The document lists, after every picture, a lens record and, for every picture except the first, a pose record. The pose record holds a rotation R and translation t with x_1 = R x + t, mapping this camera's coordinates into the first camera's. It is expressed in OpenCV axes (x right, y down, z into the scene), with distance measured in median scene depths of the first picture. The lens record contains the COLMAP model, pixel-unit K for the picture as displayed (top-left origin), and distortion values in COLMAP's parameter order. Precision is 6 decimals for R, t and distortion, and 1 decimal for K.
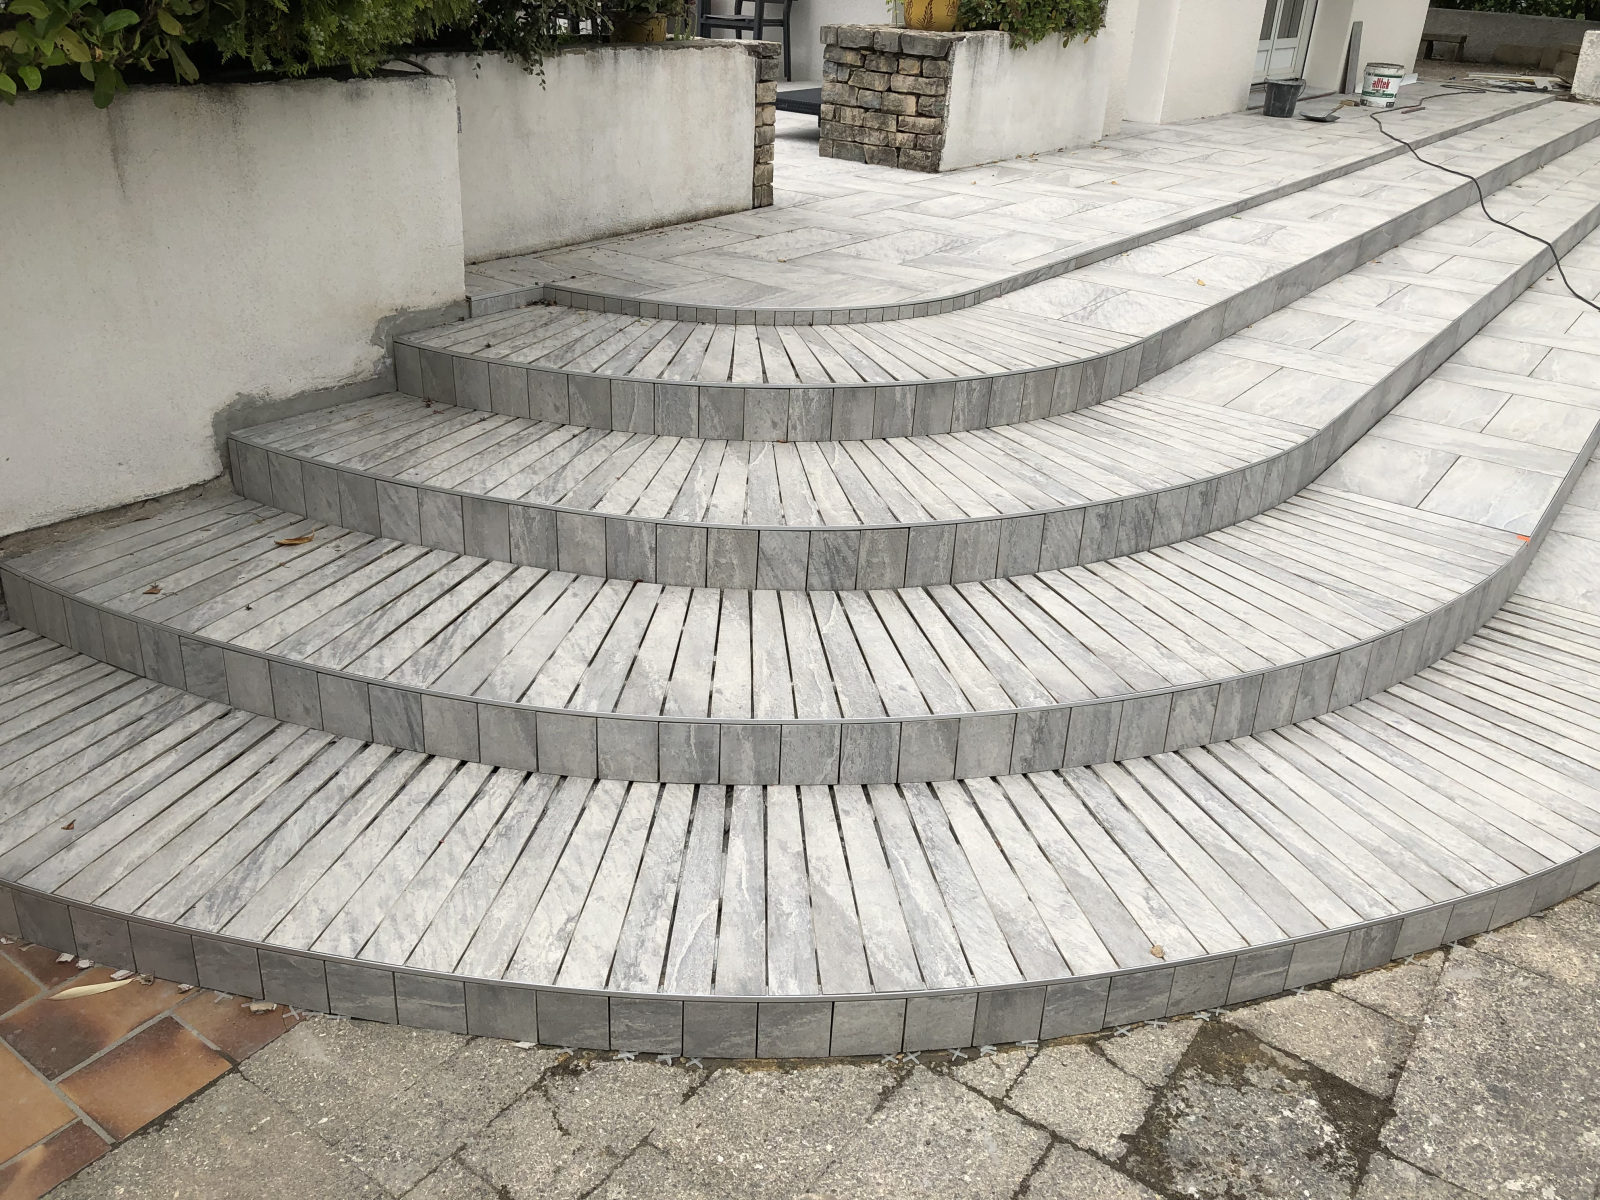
lens RADIAL K [[1302.6, 0, 790.6], [0, 1302.6, 600.1], [0, 0, 1]] dist [0.070357, -0.087119]
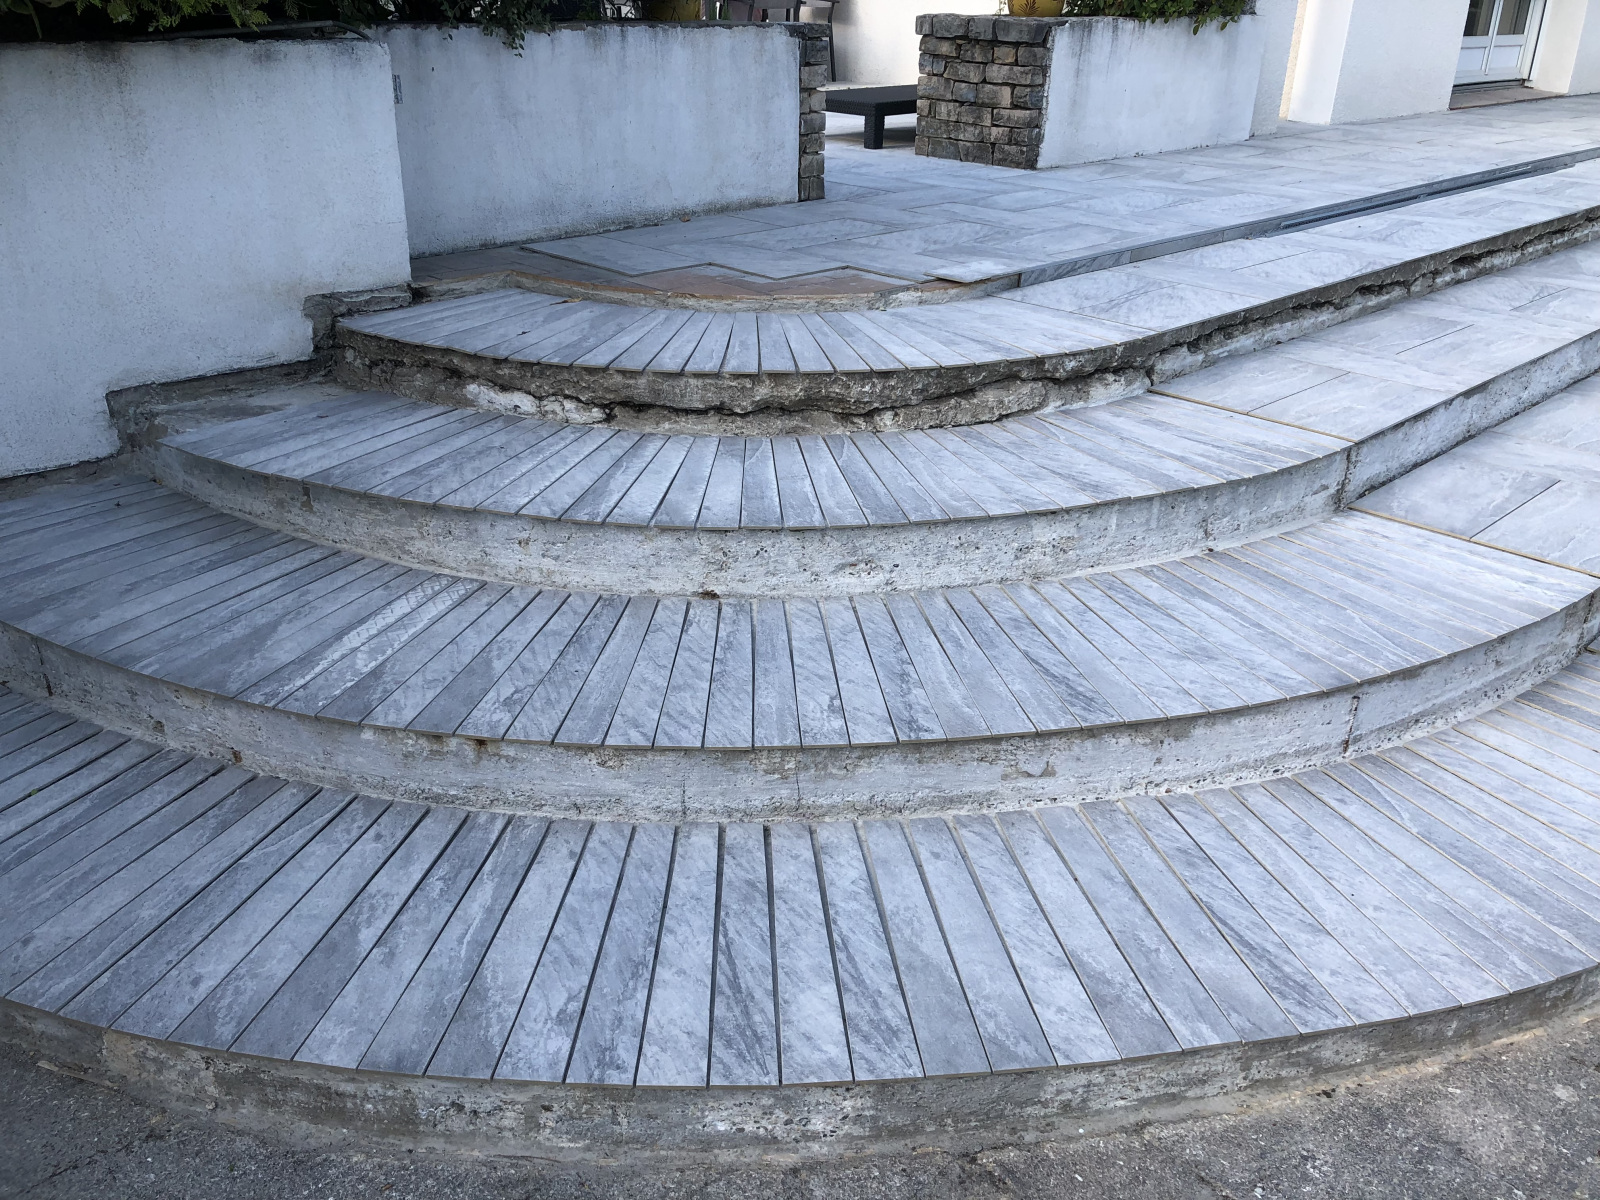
lens RADIAL K [[1319.2, 0, 800.0], [0, 1319.2, 600.0], [0, 0, 1]] dist [0.019648, 0.000058]
pose [[0.984306, 0.048094, -0.169789, 0.260715], [-0.052867, 0.998320, -0.023703, 0.009616], [0.168364, 0.032307, 0.985195, 0.156479]]
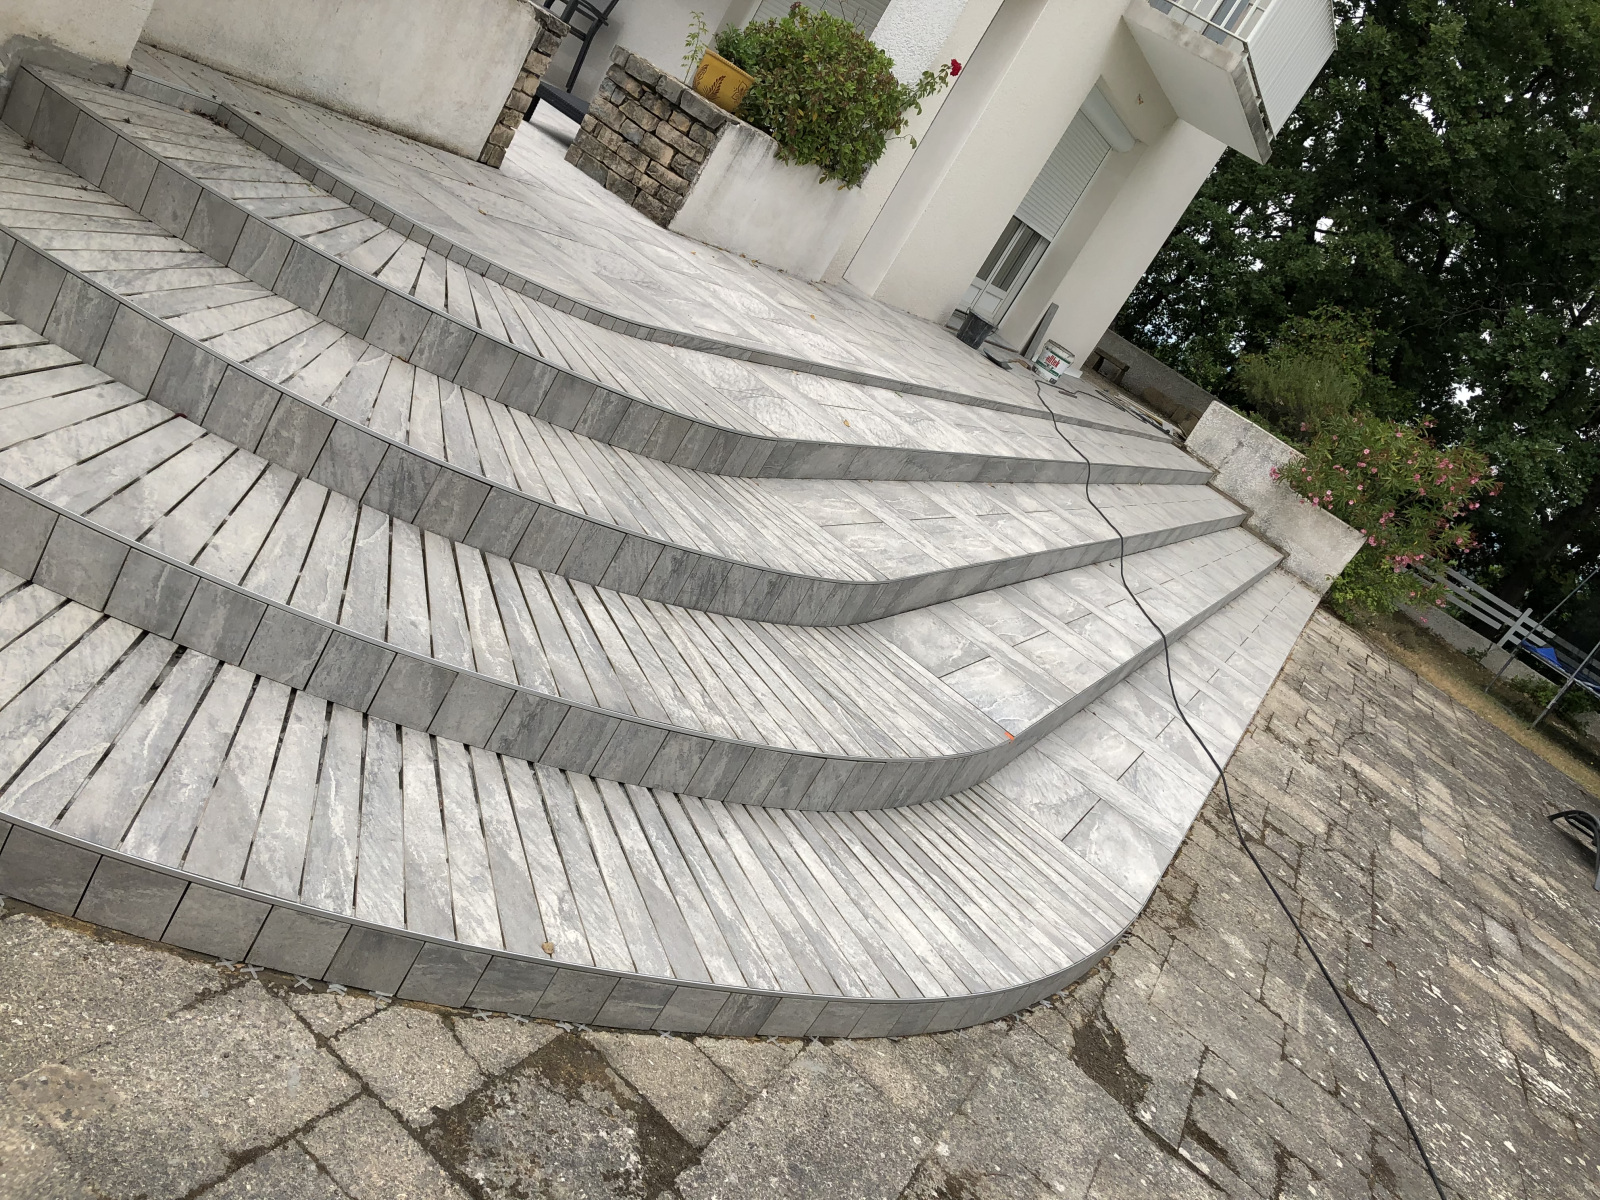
lens RADIAL K [[1319.2, 0, 800.0], [0, 1319.2, 600.0], [0, 0, 1]] dist [0.019648, 0.000058]
pose [[0.873555, 0.391076, 0.289762, 0.041003], [-0.369888, 0.920351, -0.127032, 0.062146], [-0.316361, 0.003790, 0.948631, 0.004282]]
